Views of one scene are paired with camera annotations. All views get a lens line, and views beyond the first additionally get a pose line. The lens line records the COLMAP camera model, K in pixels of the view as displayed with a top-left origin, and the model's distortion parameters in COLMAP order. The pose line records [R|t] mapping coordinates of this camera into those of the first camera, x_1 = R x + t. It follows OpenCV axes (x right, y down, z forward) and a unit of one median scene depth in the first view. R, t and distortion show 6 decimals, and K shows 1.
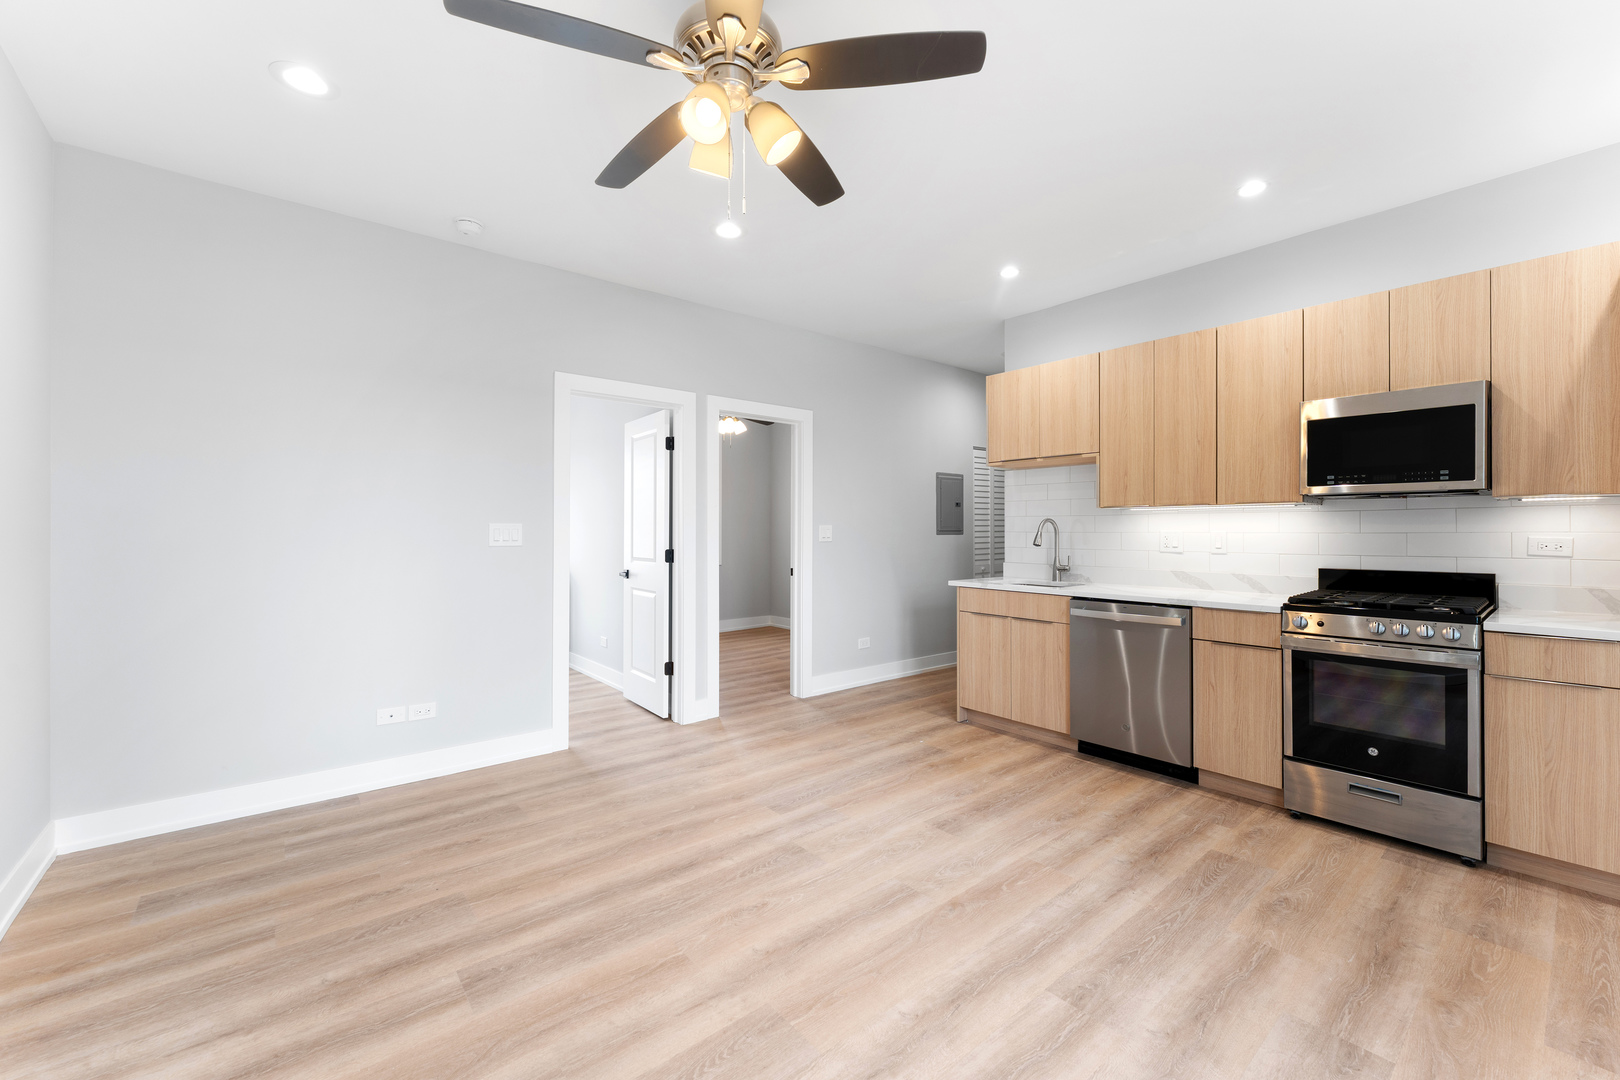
lens RADIAL K [[652.2, 0, 809.9], [0, 652.2, 524.1], [0, 0, 1]] dist [-0.001220, -0.000023]
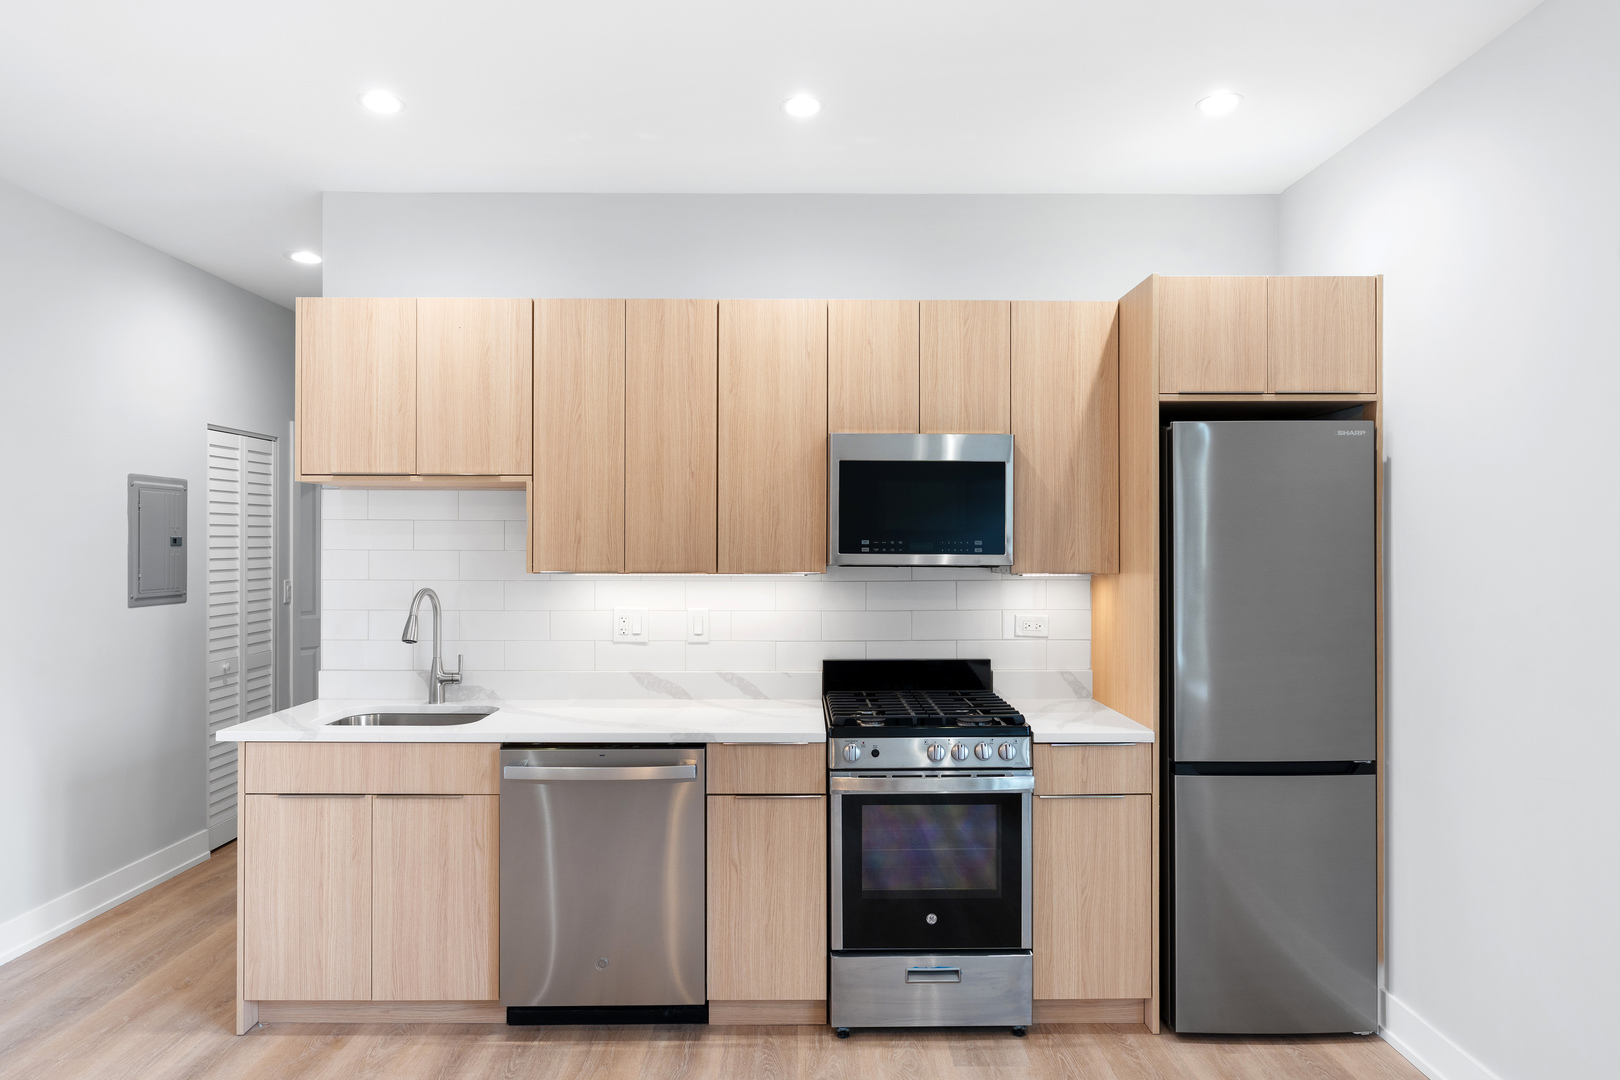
lens RADIAL K [[975.9, 0, 810.0], [0, 975.9, 540.0], [0, 0, 1]] dist [-0.001886, 0.001420]
pose [[0.629816, 0.005670, 0.776724, -0.076546], [-0.009172, 0.999958, 0.000137, -0.068937], [-0.776690, -0.007210, 0.629841, 0.340467]]
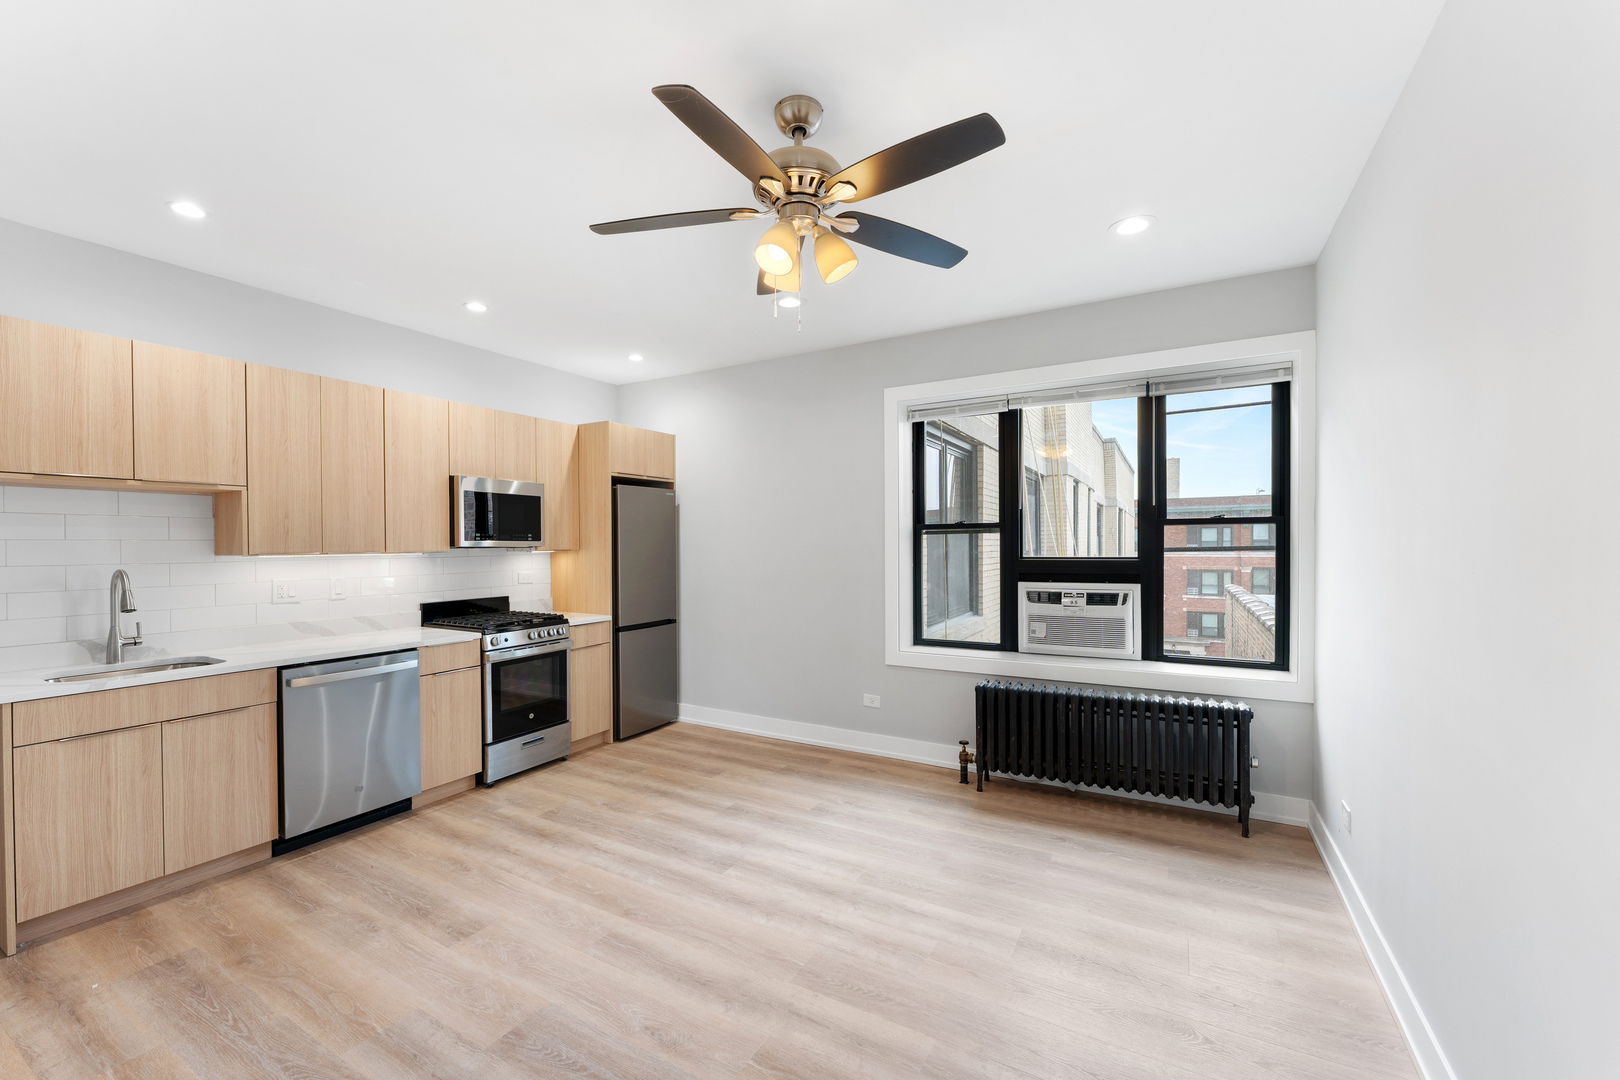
lens RADIAL K [[650.2, 0, 810.0], [0, 650.2, 540.0], [0, 0, 1]] dist [-0.000684, 0.000032]
pose [[-0.355029, 0.005583, 0.934838, -0.680081], [-0.003891, 0.999965, -0.007450, -0.049418], [-0.934847, -0.006282, -0.354995, 0.776764]]
